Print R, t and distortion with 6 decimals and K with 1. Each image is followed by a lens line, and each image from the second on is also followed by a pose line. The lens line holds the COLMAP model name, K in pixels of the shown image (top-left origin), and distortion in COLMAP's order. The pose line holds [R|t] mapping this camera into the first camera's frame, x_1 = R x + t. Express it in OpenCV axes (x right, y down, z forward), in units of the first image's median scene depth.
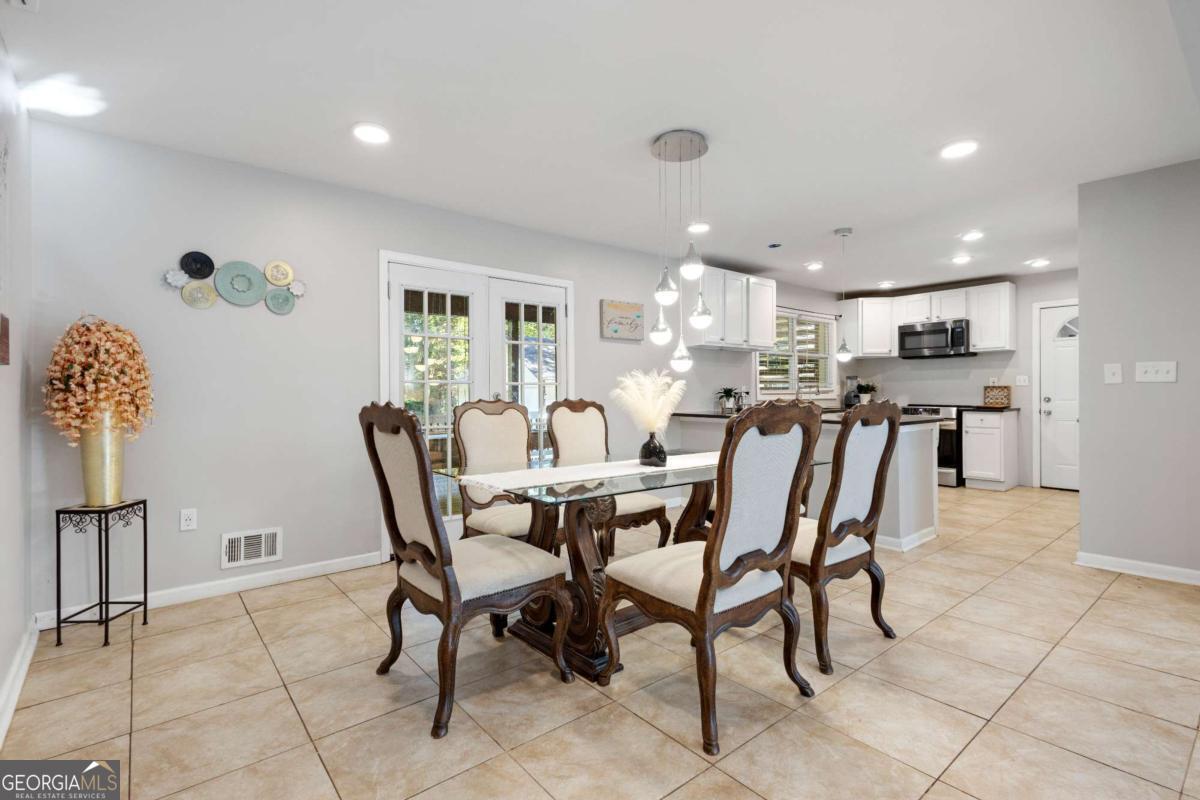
lens RADIAL K [[553.4, 0, 599.3], [0, 553.4, 394.9], [0, 0, 1]] dist [0.012802, -0.001902]
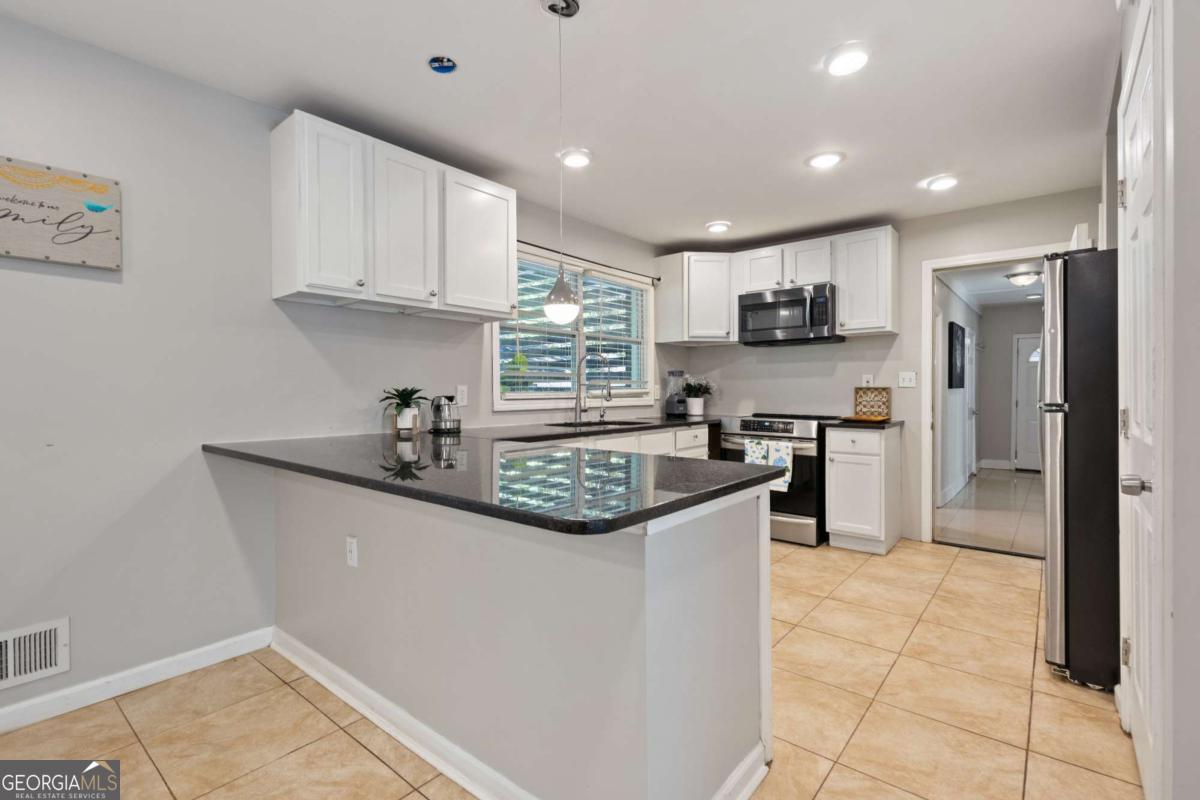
lens RADIAL K [[553.4, 0, 599.3], [0, 553.4, 394.4], [0, 0, 1]] dist [0.012802, -0.001902]
pose [[0.981589, 0.003159, 0.190977, 0.277077], [-0.003535, 0.999992, 0.001623, -0.007642], [-0.190970, -0.002269, 0.981593, 0.425871]]
